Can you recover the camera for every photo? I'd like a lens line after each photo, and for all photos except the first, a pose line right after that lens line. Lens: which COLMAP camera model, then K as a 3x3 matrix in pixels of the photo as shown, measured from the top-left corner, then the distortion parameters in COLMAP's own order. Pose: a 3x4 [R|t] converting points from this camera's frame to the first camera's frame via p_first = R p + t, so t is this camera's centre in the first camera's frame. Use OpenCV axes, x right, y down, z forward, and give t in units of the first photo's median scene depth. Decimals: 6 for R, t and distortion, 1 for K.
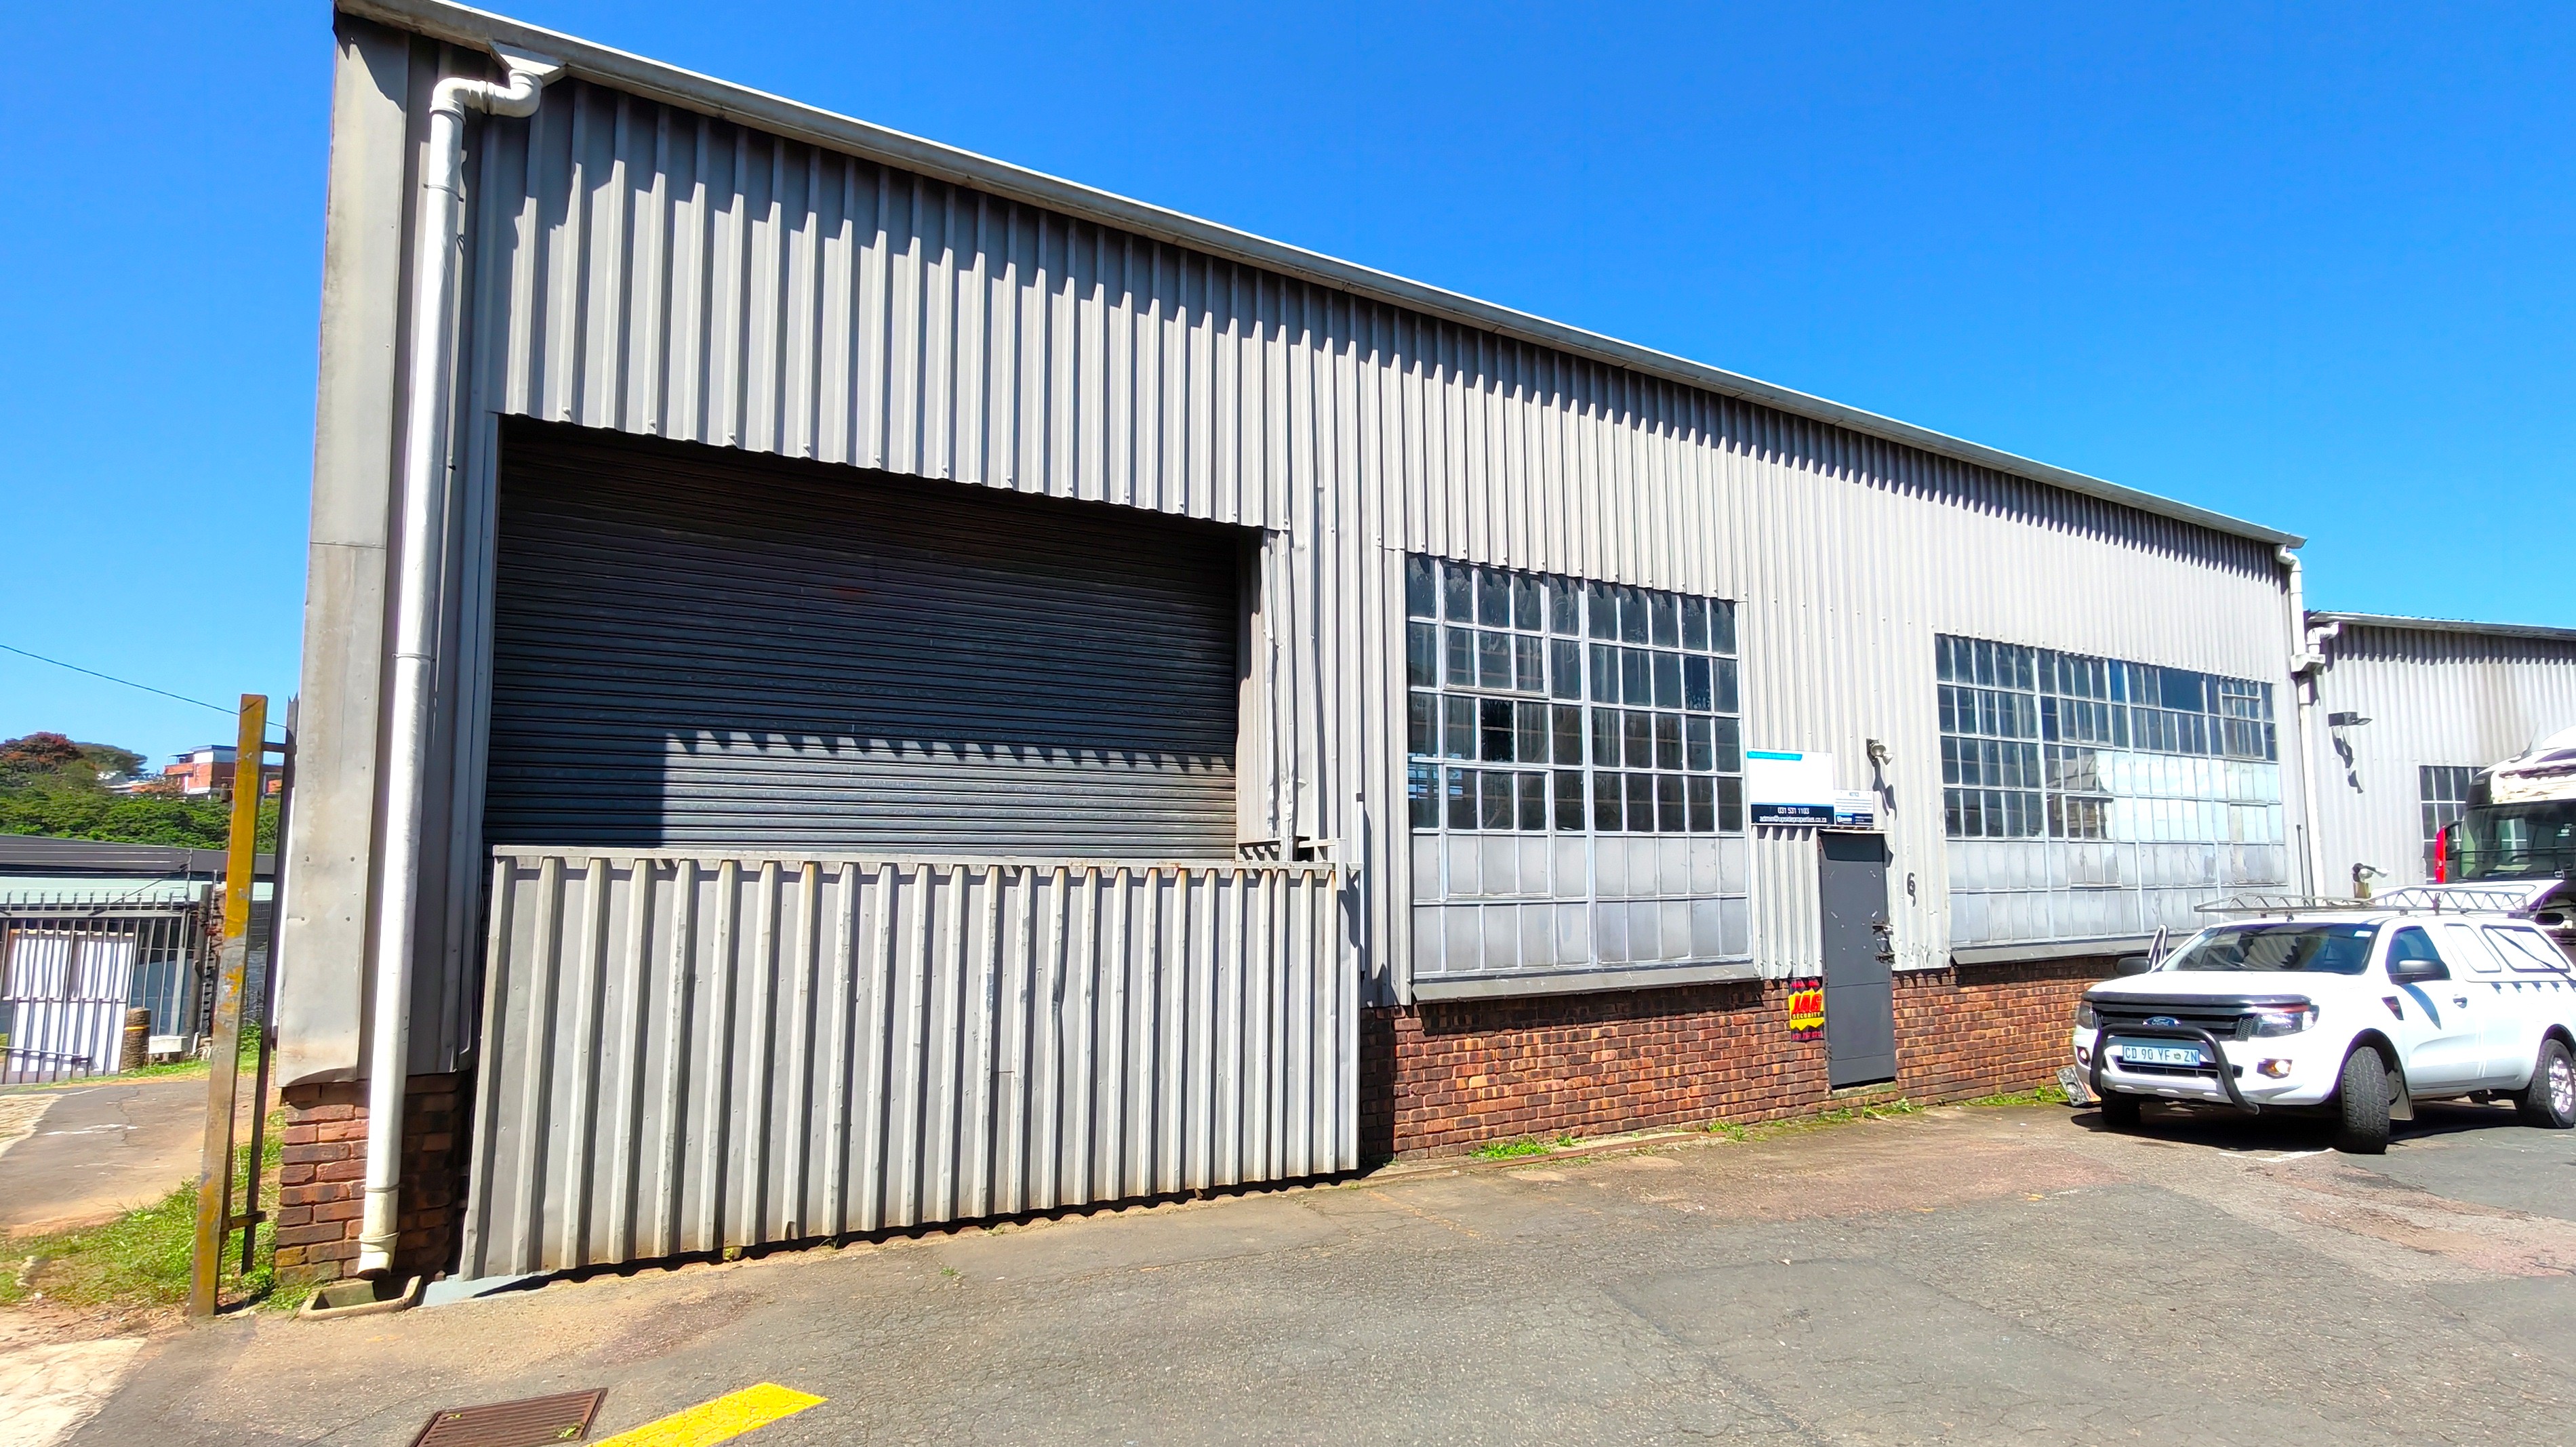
lens RADIAL K [[1243.0, 0, 1363.1], [0, 1243.0, 770.2], [0, 0, 1]] dist [-0.001709, -0.000125]
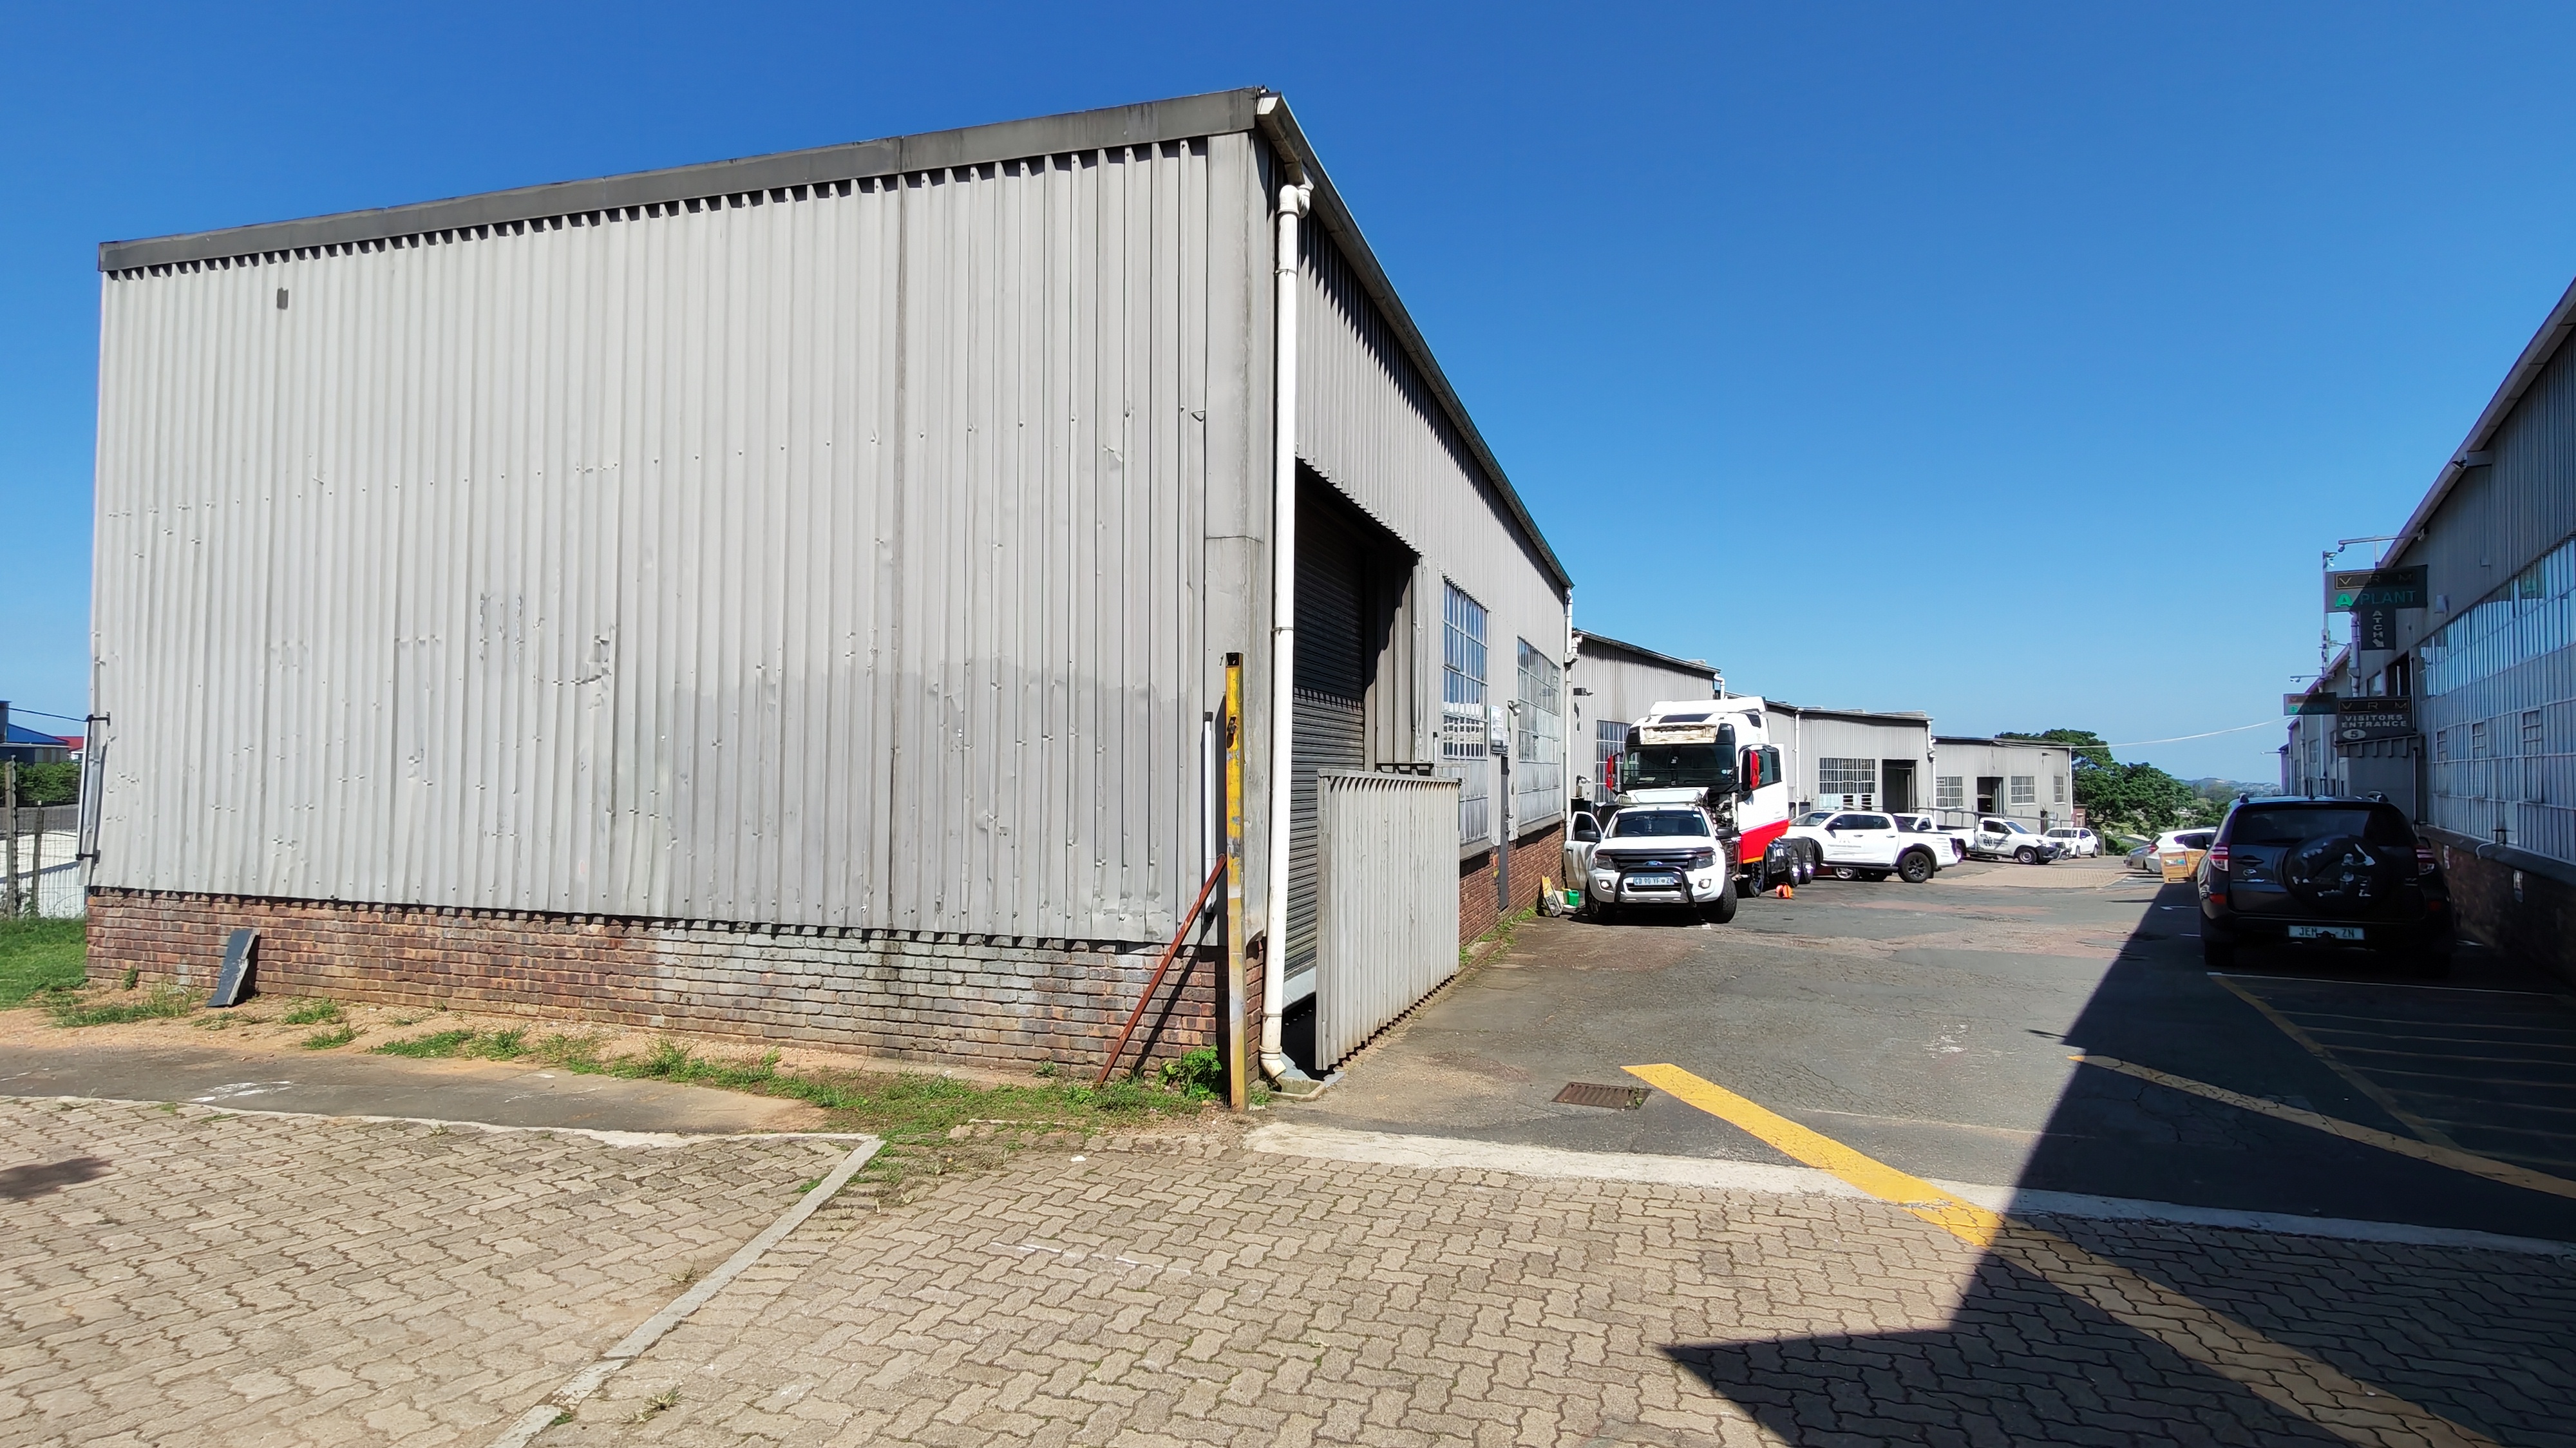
lens RADIAL K [[1180.9, 0, 1291.5], [0, 1180.9, 733.5], [0, 0, 1]] dist [-0.001764, -0.000731]
pose [[0.762359, 0.034752, 0.646221, -1.063319], [-0.073221, 0.996777, 0.032776, -0.013548], [-0.642999, -0.072304, 0.762446, 0.003371]]
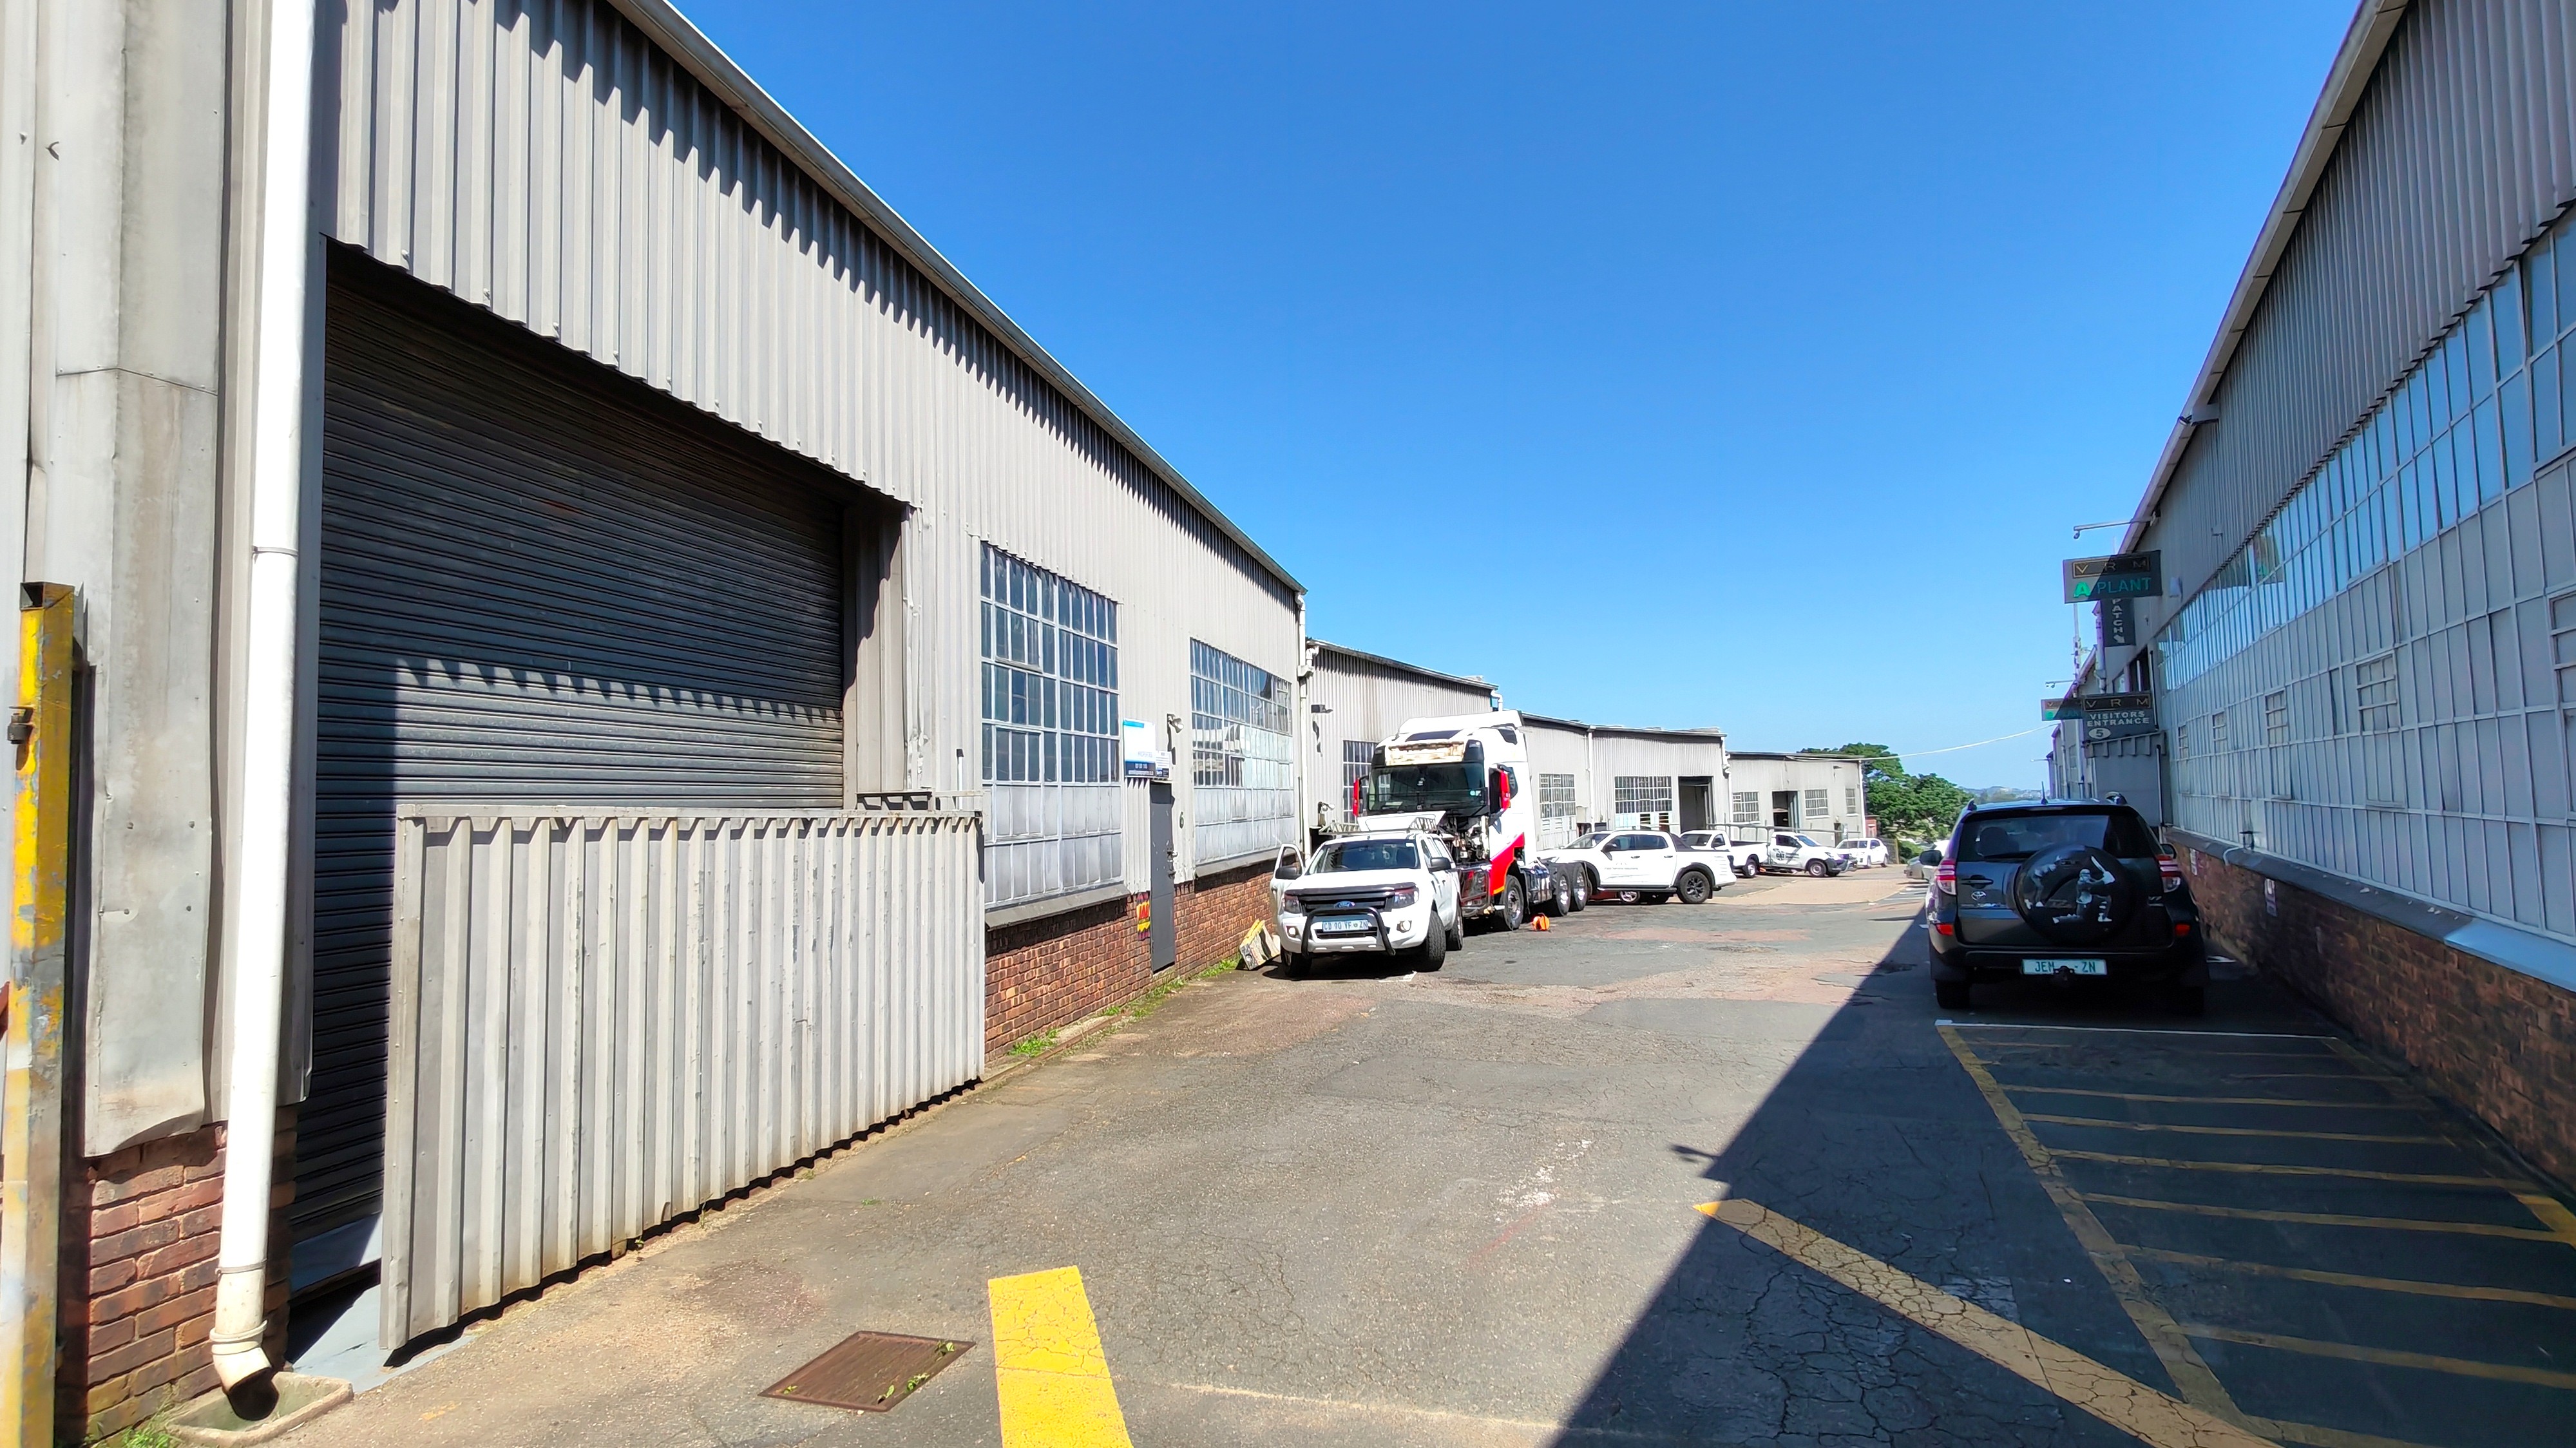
lens RADIAL K [[1180.8, 0, 1291.5], [0, 1180.8, 733.5], [0, 0, 1]] dist [-0.001764, -0.000731]
pose [[0.676500, 0.035872, 0.735569, -0.582833], [-0.049502, 0.998769, -0.003180, -0.007012], [-0.734777, -0.034261, 0.677443, 0.046498]]
